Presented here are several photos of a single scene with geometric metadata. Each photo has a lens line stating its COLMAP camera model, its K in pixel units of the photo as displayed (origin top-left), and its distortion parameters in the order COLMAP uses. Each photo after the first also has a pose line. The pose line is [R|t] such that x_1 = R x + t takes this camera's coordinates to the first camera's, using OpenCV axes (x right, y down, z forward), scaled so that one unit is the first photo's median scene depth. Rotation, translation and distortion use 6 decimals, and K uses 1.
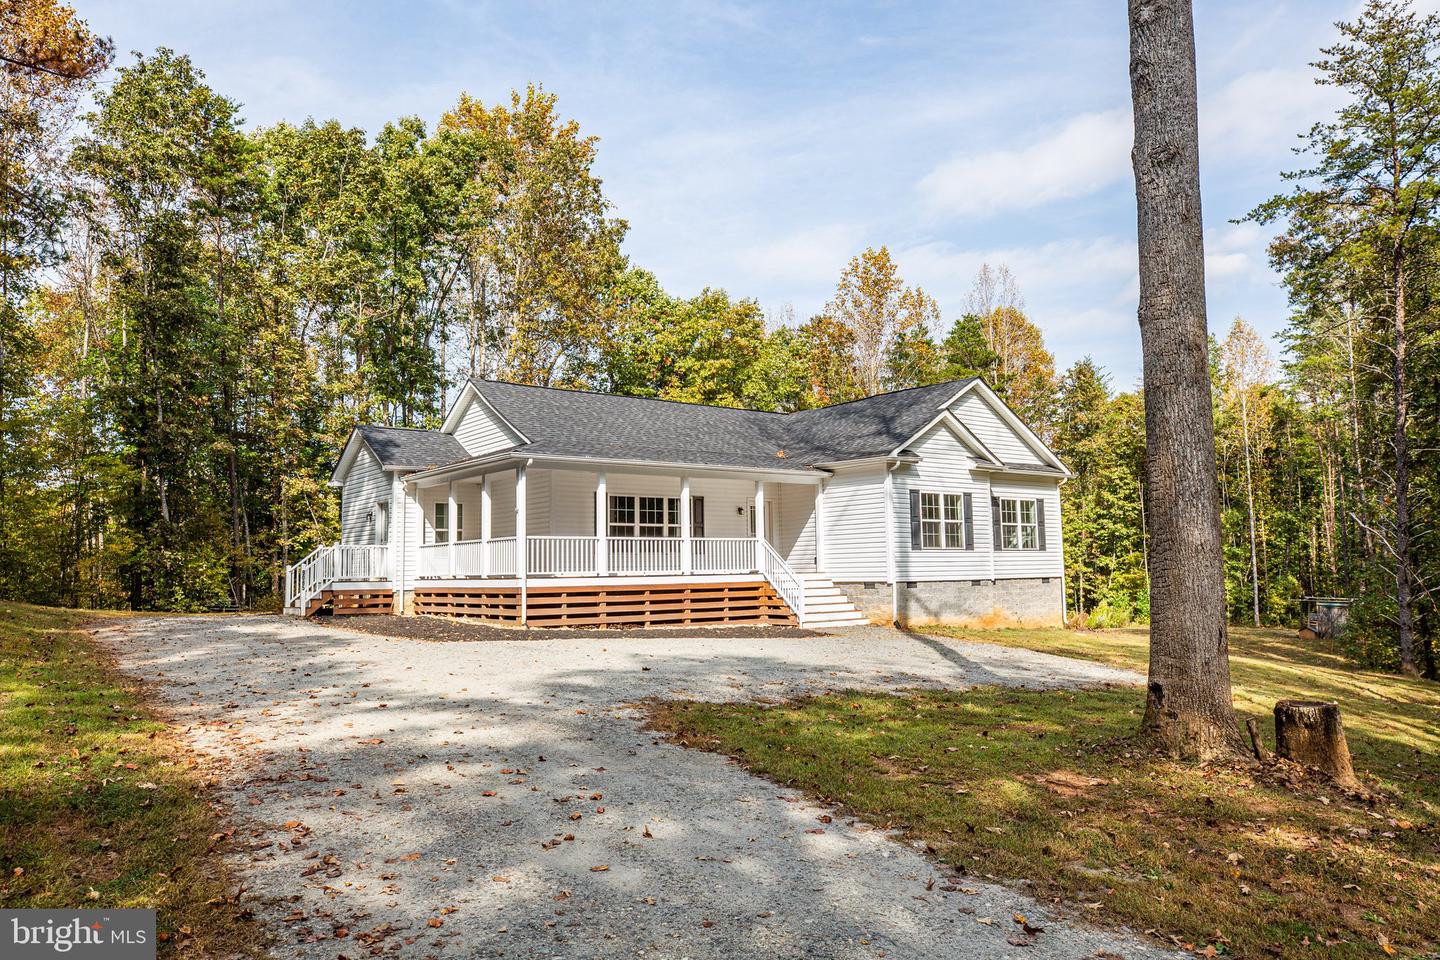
lens RADIAL K [[1012.5, 0, 716.3], [0, 1012.5, 482.7], [0, 0, 1]] dist [0.029115, -0.001834]
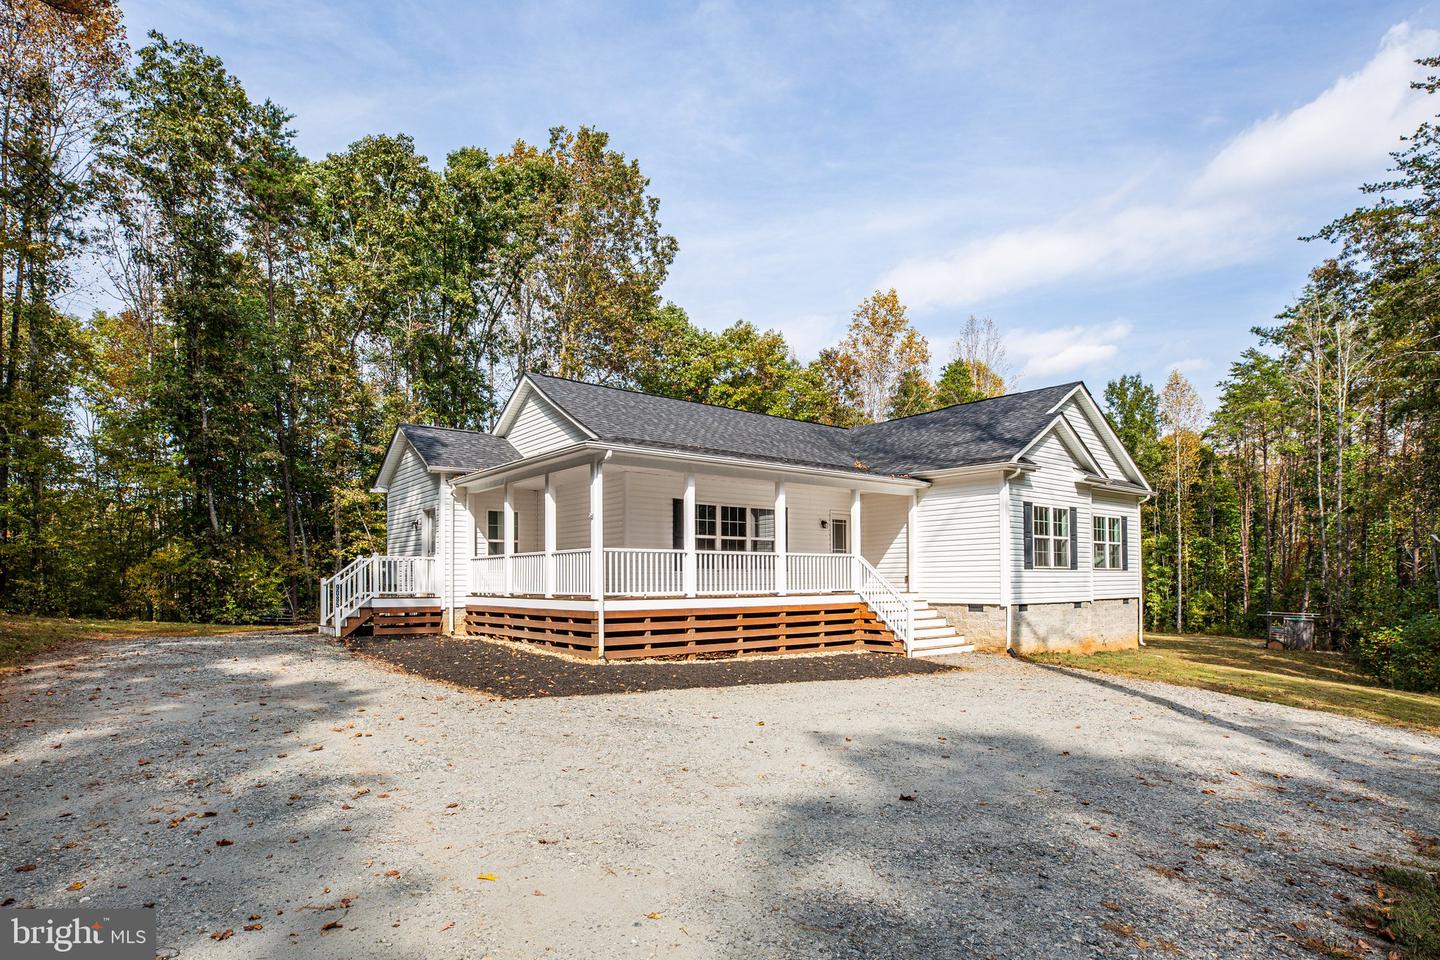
lens RADIAL K [[778.7, 0, 721.6], [0, 778.7, 571.8], [0, 0, 1]] dist [-0.002344, 0.000315]
pose [[0.999589, 0.011046, 0.026466, -0.089460], [-0.013044, 0.996982, 0.076524, 0.018809], [-0.025541, -0.076838, 0.996716, 0.309226]]
